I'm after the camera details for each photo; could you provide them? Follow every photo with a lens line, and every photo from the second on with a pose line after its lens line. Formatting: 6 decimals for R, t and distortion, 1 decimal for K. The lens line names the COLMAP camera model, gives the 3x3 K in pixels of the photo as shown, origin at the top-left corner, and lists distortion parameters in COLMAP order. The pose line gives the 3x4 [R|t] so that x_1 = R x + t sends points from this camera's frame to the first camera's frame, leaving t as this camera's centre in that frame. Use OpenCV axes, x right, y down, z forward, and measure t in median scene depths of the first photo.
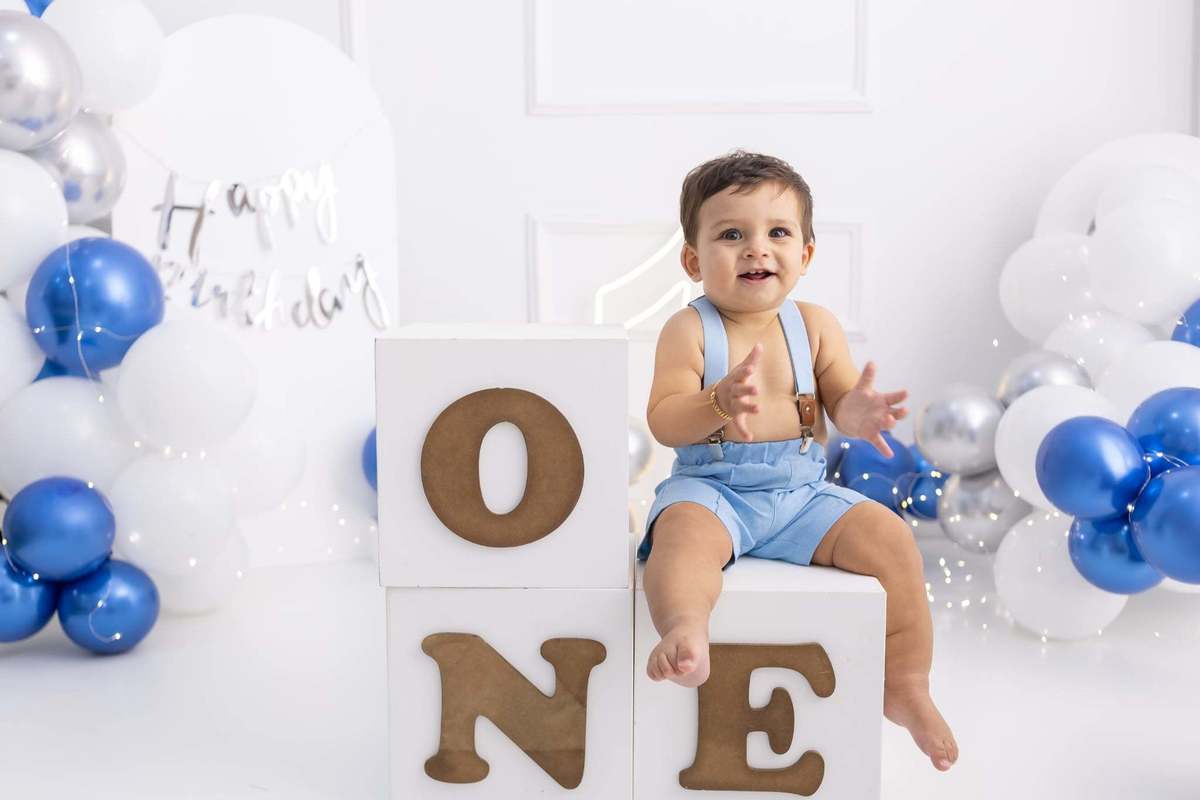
lens RADIAL K [[1284.9, 0, 574.2], [0, 1284.9, 414.3], [0, 0, 1]] dist [0.000238, 0.000000]
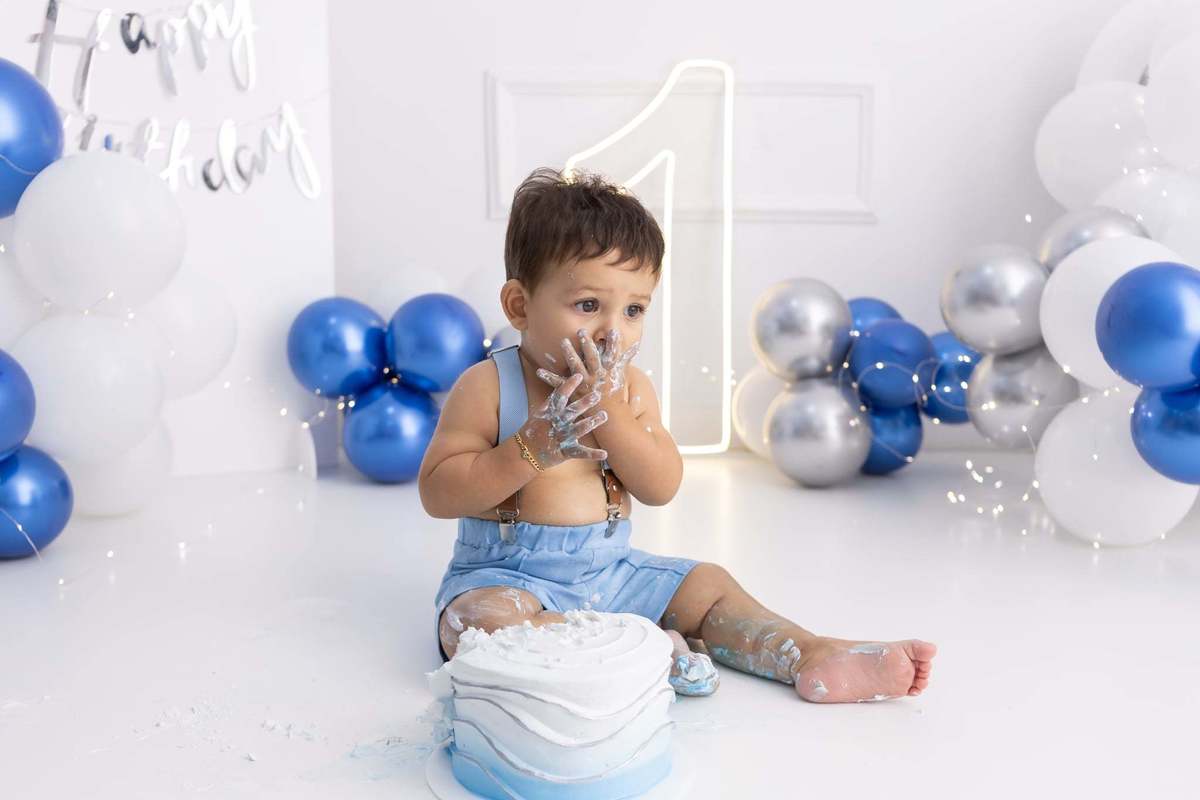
lens RADIAL K [[1284.9, 0, 590.3], [0, 1284.9, 423.5], [0, 0, 1]] dist [0.000238, 0.000000]
pose [[0.999678, 0.002212, 0.025289, 0.014531], [-0.002654, 0.999844, 0.017480, 0.075377], [-0.025246, -0.017542, 0.999527, 0.160889]]
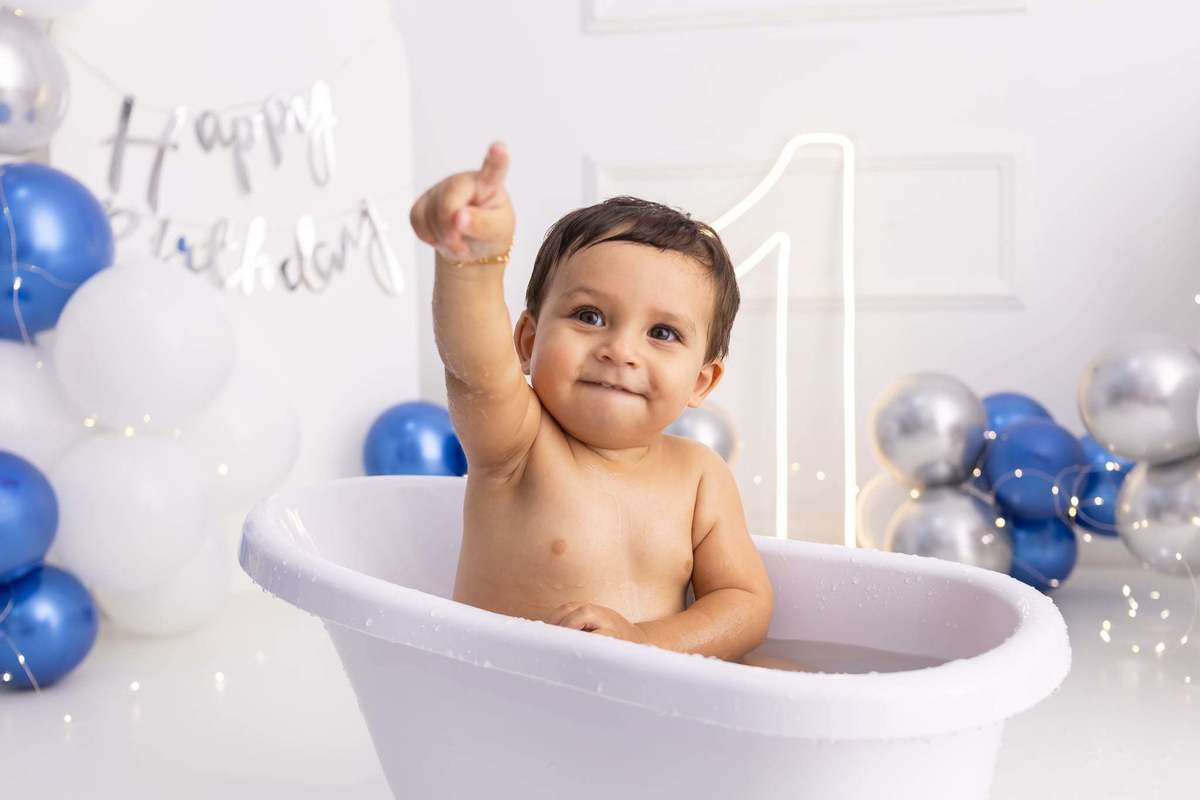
lens RADIAL K [[1284.9, 0, 619.2], [0, 1284.9, 404.0], [0, 0, 1]] dist [0.000238, 0.000000]
pose [[0.992587, -0.006568, -0.121358, 0.094970], [-0.000648, 0.998238, -0.059328, 0.054767], [0.121533, 0.058966, 0.990834, 0.253734]]
